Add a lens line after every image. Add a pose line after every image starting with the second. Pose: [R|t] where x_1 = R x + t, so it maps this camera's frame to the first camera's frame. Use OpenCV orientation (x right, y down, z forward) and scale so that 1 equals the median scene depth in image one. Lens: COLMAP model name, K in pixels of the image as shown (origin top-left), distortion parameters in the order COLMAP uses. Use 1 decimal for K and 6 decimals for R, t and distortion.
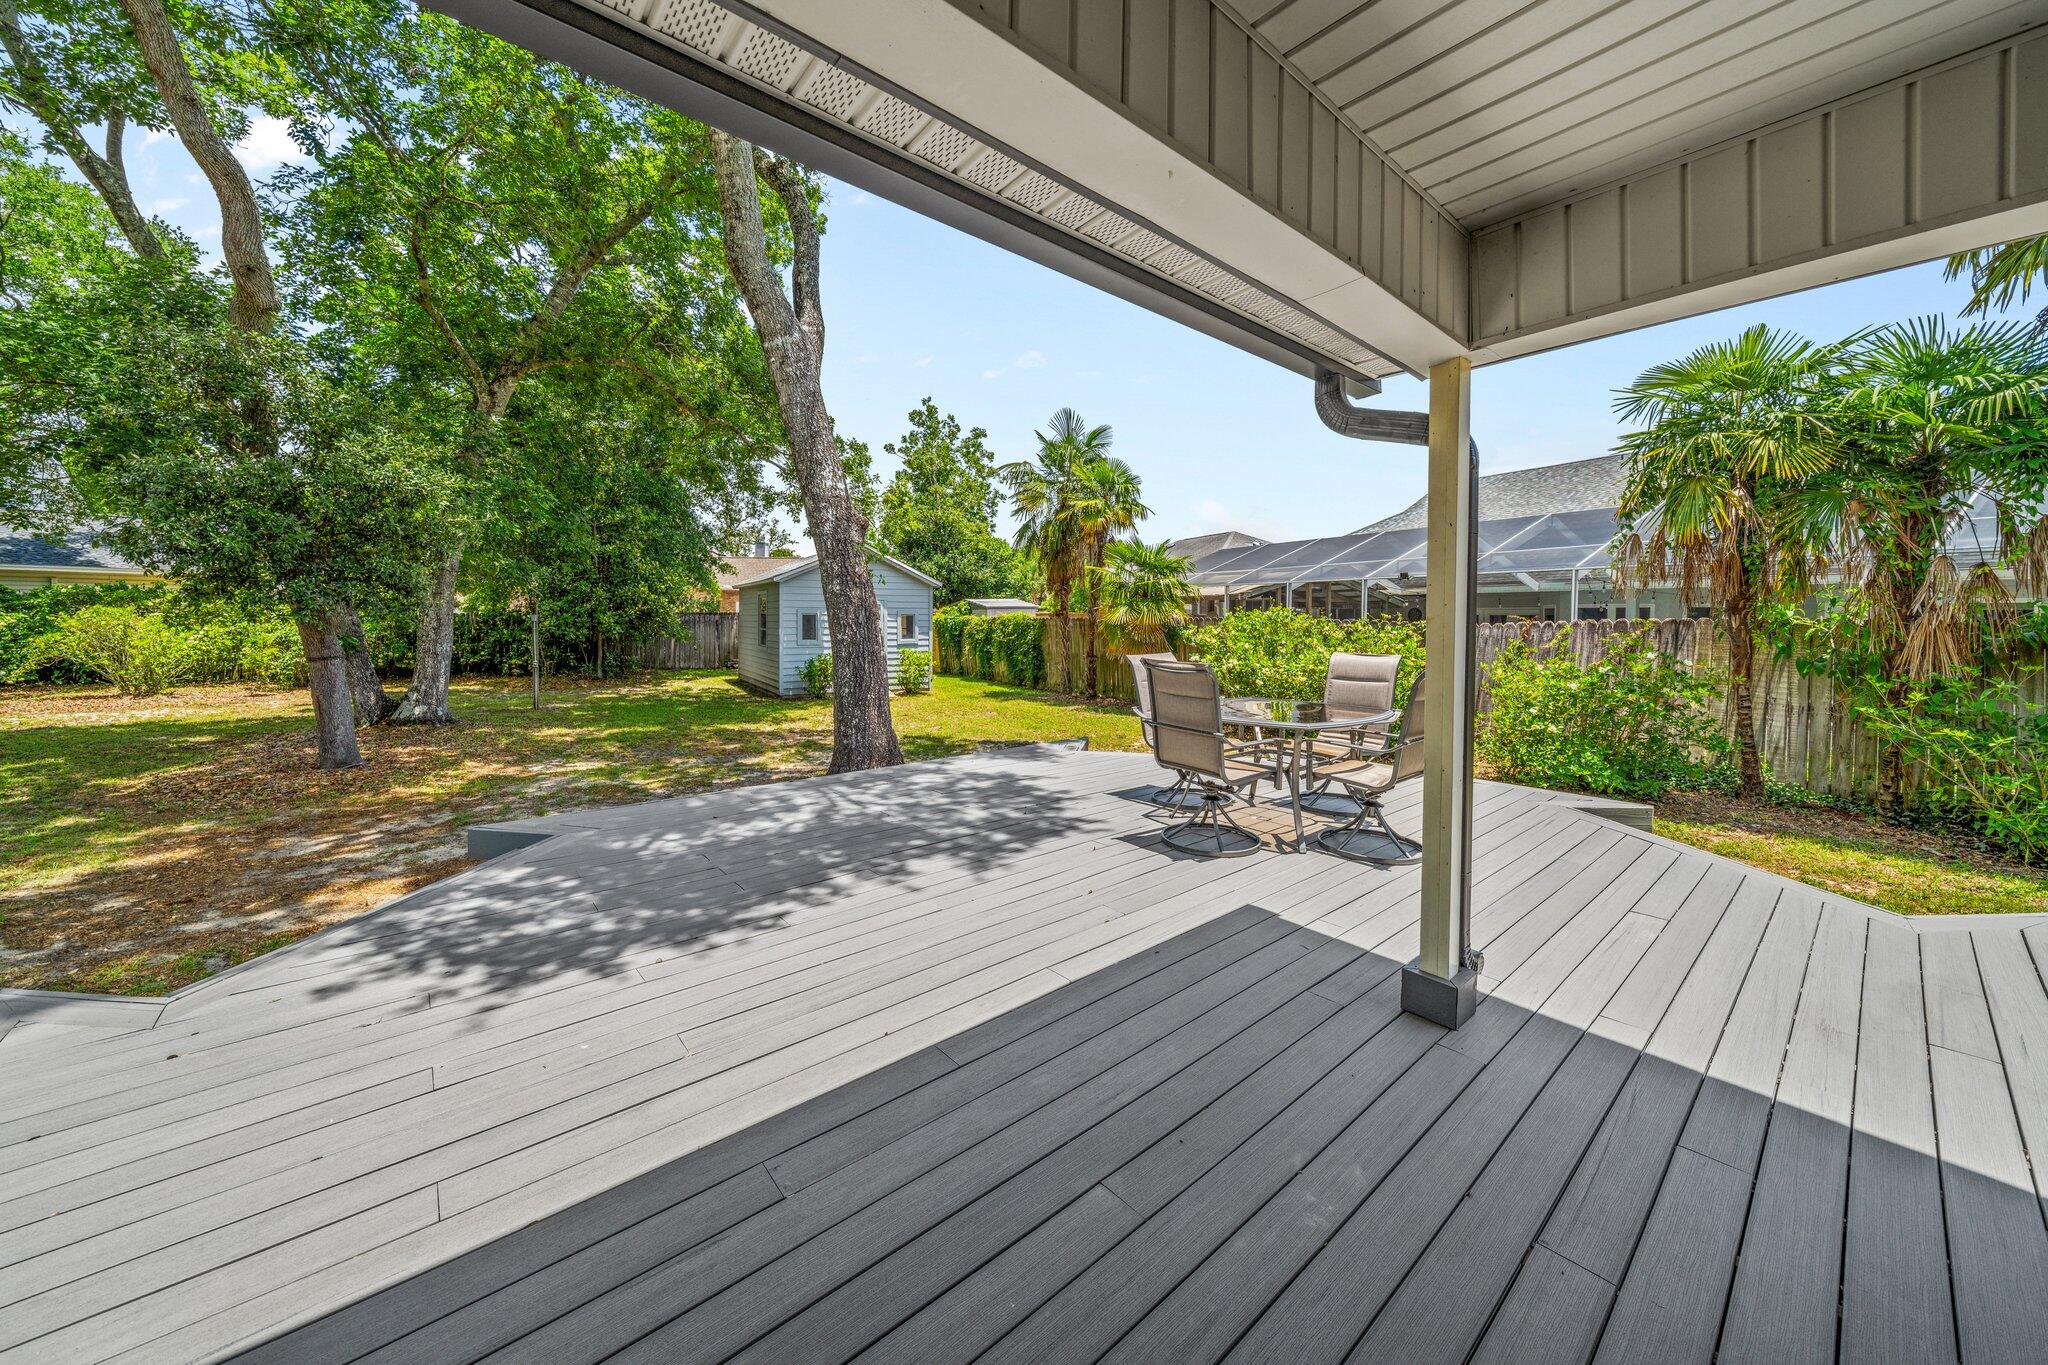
lens RADIAL K [[720.8, 0, 1021.1], [0, 720.8, 619.7], [0, 0, 1]] dist [0.002147, 0.000487]
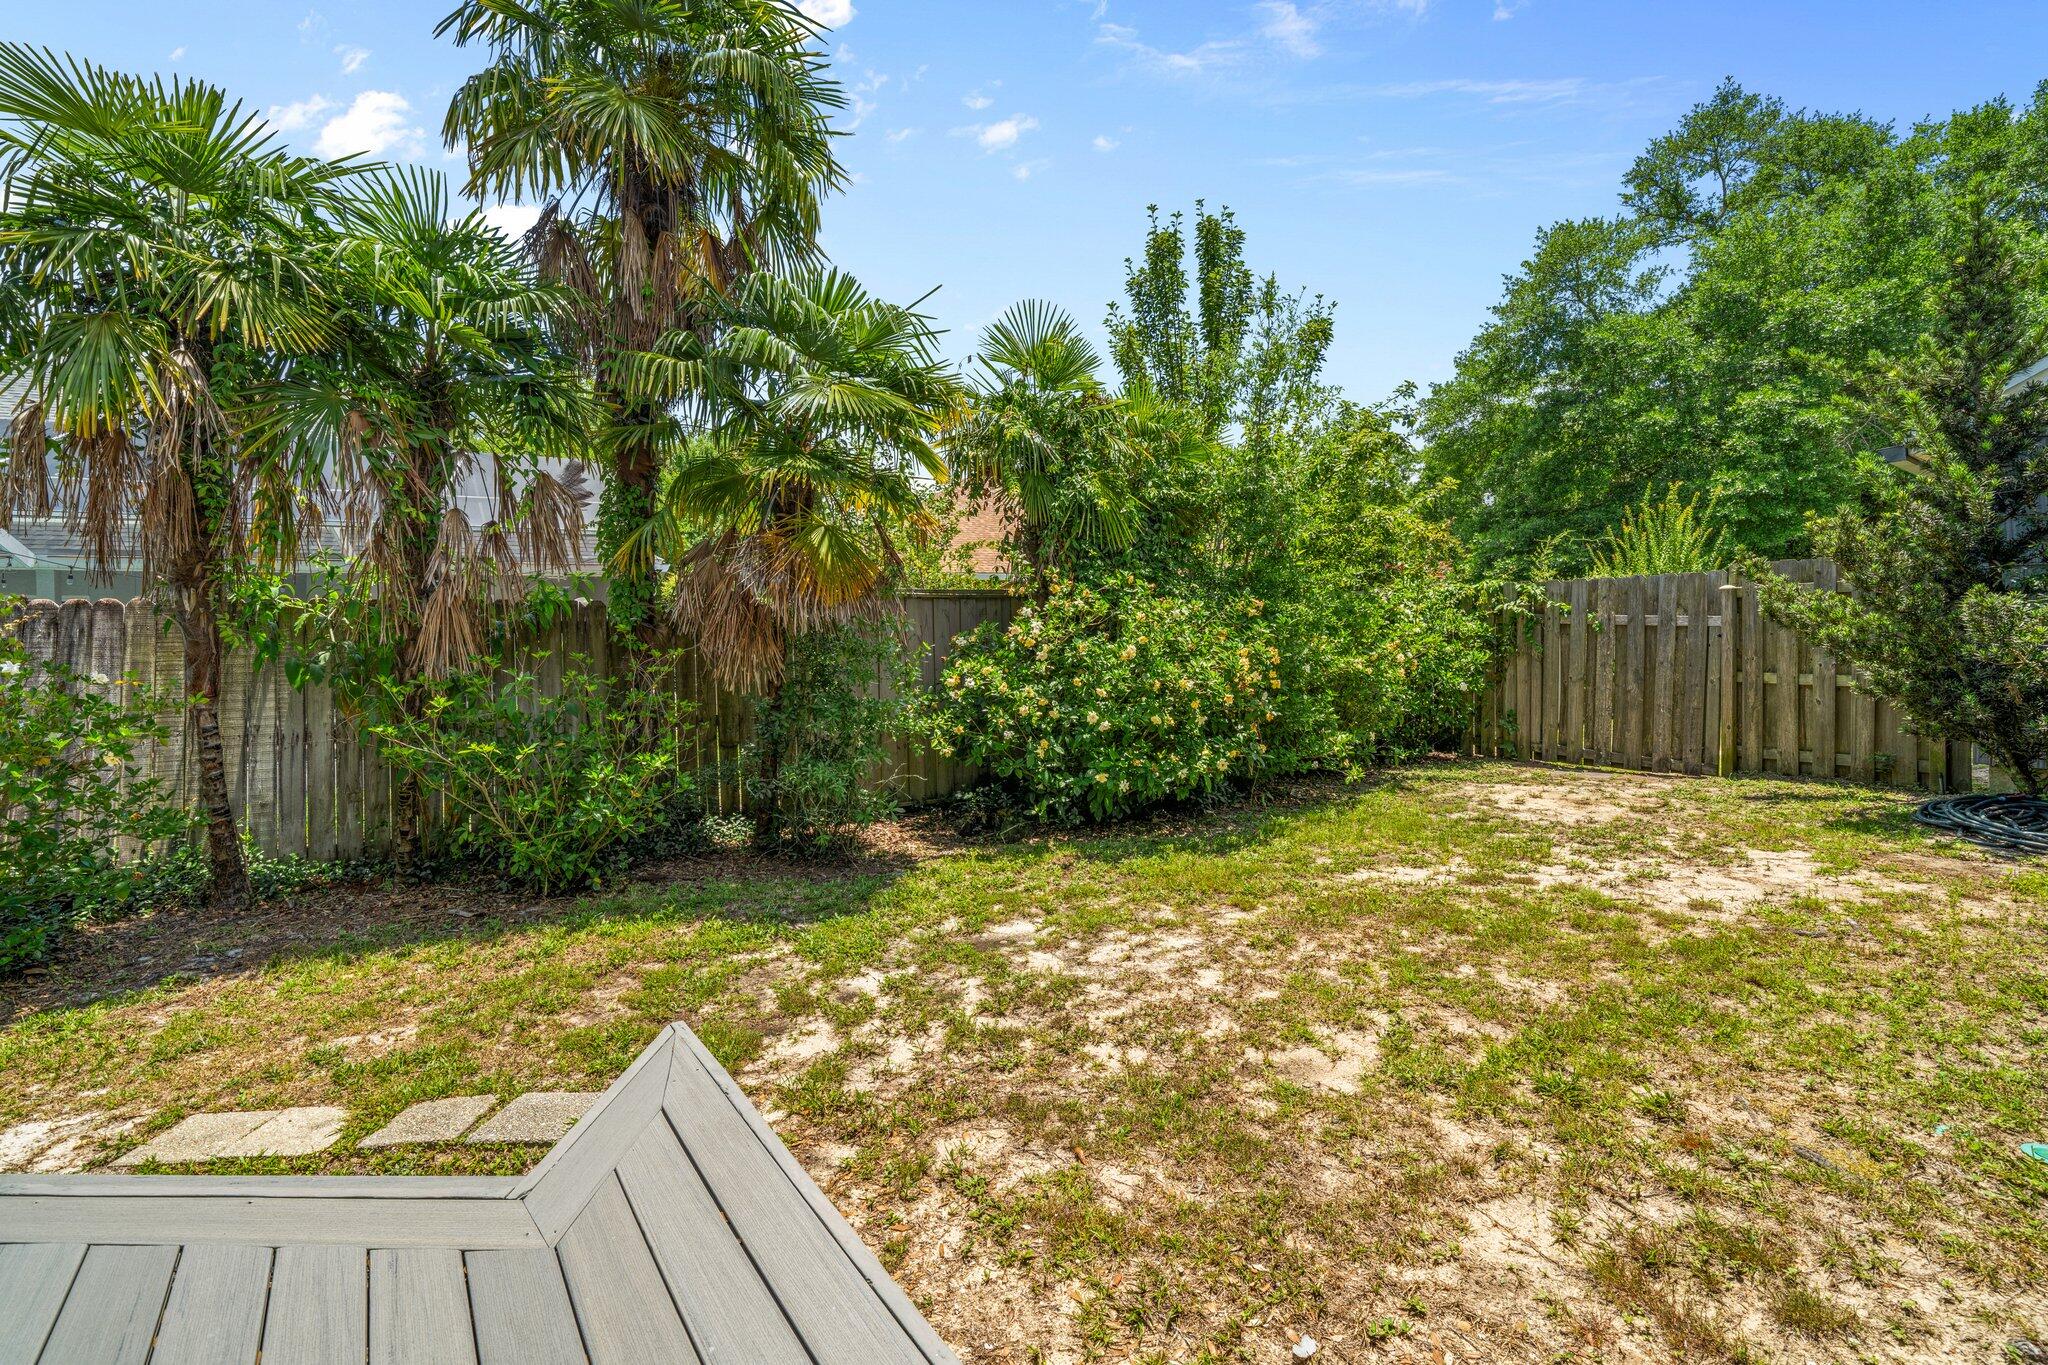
lens RADIAL K [[867.0, 0, 1021.0], [0, 867.0, 645.5], [0, 0, 1]] dist [0.000969, -0.006174]
pose [[0.045092, -0.028891, 0.998565, 0.361877], [0.012615, 0.999518, 0.028349, 0.028906], [-0.998903, 0.011319, 0.045435, 0.337396]]
